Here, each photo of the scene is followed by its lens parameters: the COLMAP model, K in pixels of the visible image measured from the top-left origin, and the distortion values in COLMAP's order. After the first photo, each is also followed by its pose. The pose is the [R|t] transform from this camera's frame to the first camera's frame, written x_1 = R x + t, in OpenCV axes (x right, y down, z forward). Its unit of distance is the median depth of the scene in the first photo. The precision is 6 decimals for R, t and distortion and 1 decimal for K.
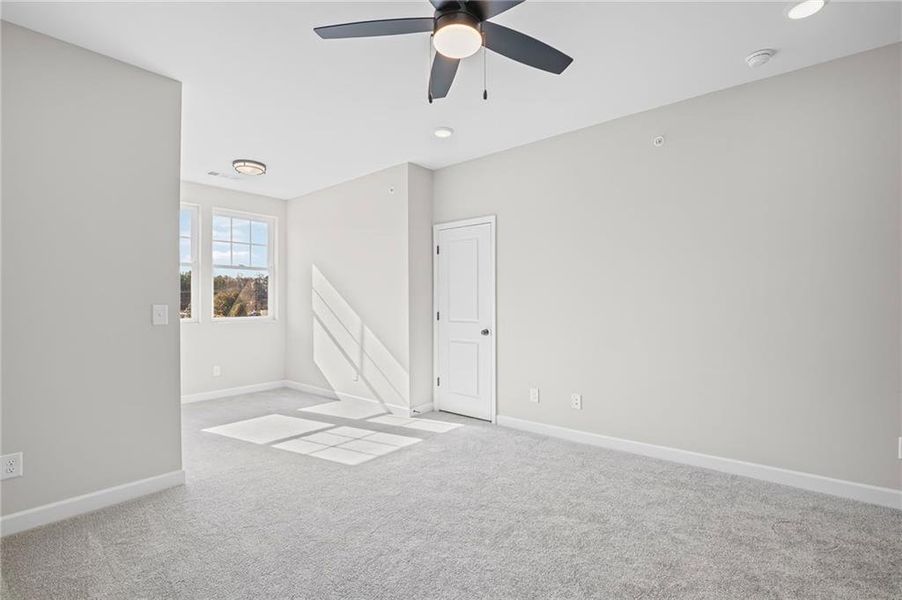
lens RADIAL K [[412.7, 0, 451.9], [0, 412.7, 299.3], [0, 0, 1]] dist [-0.013903, 0.000544]
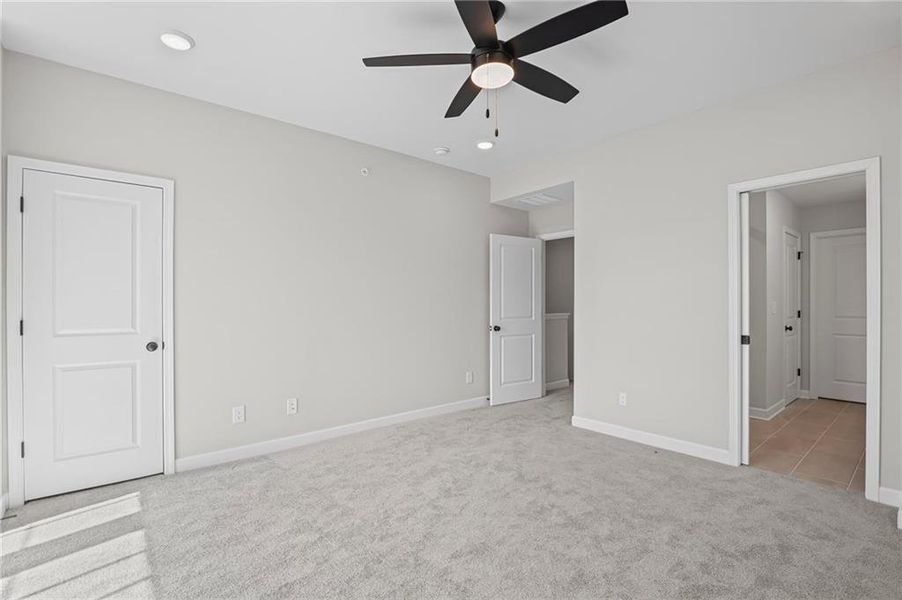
lens RADIAL K [[412.7, 0, 455.9], [0, 412.7, 300.6], [0, 0, 1]] dist [-0.013903, 0.000544]
pose [[0.176293, 0.012078, 0.984264, -0.512437], [-0.012843, 0.999868, -0.009969, 0.003978], [-0.984254, -0.010883, 0.176425, 0.395934]]
